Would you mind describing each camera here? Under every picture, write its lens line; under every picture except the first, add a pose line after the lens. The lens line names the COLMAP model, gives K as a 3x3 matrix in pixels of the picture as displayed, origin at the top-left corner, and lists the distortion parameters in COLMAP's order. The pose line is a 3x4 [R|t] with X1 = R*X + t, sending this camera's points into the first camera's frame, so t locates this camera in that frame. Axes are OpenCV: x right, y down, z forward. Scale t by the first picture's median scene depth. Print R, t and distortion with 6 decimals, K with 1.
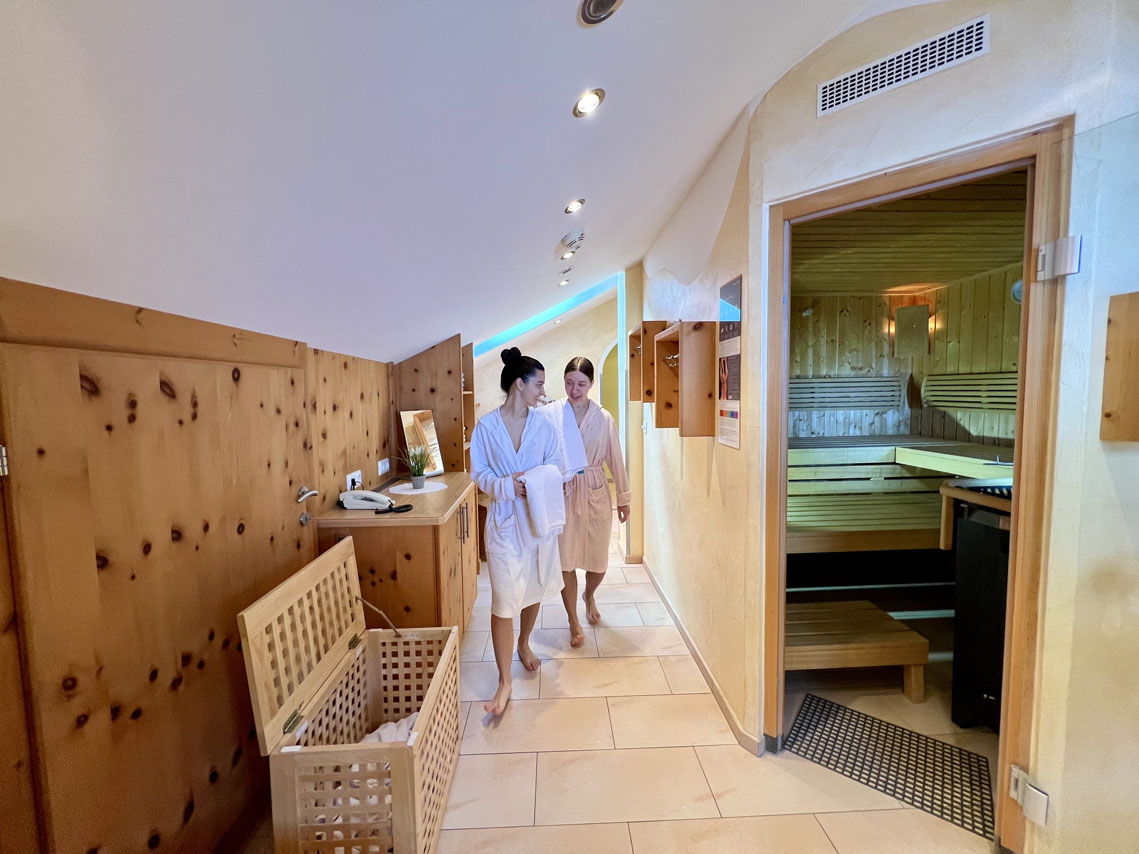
lens RADIAL K [[457.4, 0, 564.7], [0, 457.4, 424.5], [0, 0, 1]] dist [-0.003686, 0.000654]
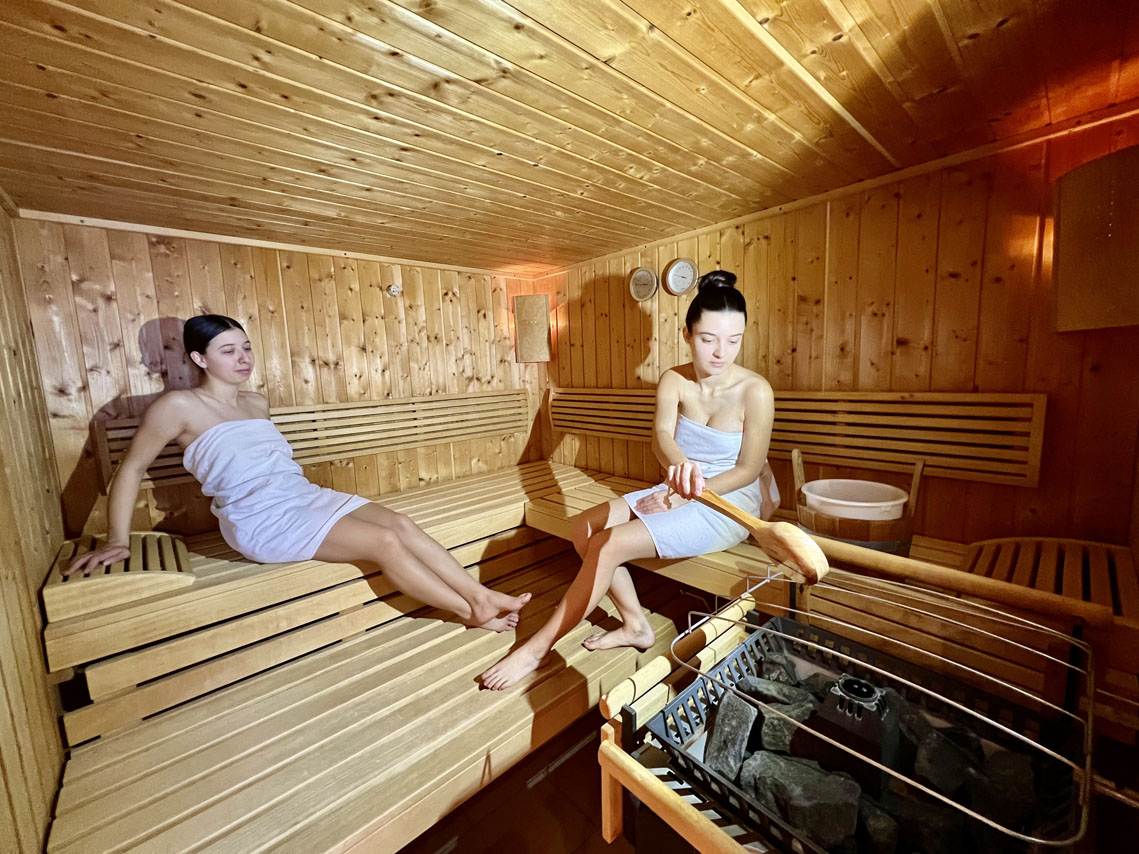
lens RADIAL K [[457.4, 0, 570.8], [0, 457.4, 424.5], [0, 0, 1]] dist [-0.003686, 0.000654]
pose [[0.759048, -0.091831, 0.644526, 0.531520], [0.069601, 0.995774, 0.059909, -0.153013], [-0.647304, -0.000614, 0.762232, 0.664704]]
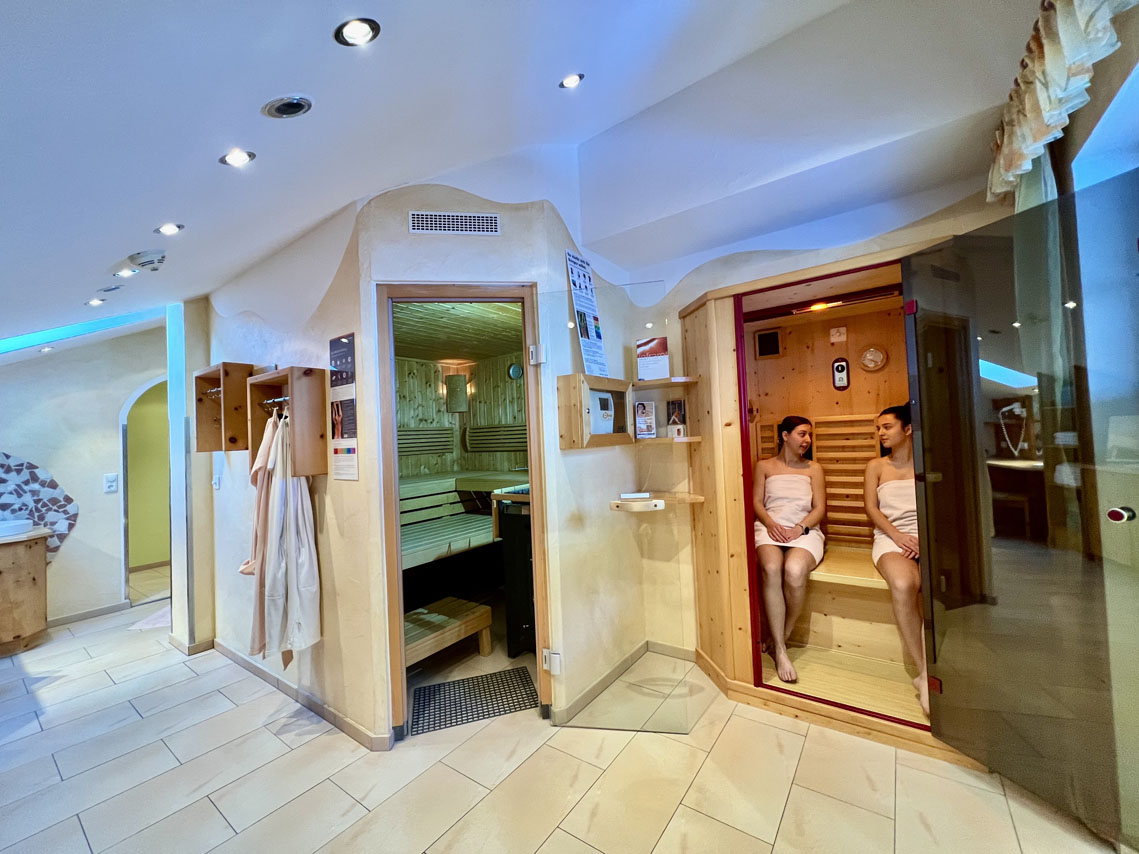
lens RADIAL K [[457.4, 0, 570.2], [0, 457.4, 424.4], [0, 0, 1]] dist [-0.003686, 0.000654]
pose [[0.610071, 0.011522, 0.792263, -0.186088], [0.090457, 0.992344, -0.084087, 0.054252], [-0.787166, 0.122964, 0.604358, -0.120824]]
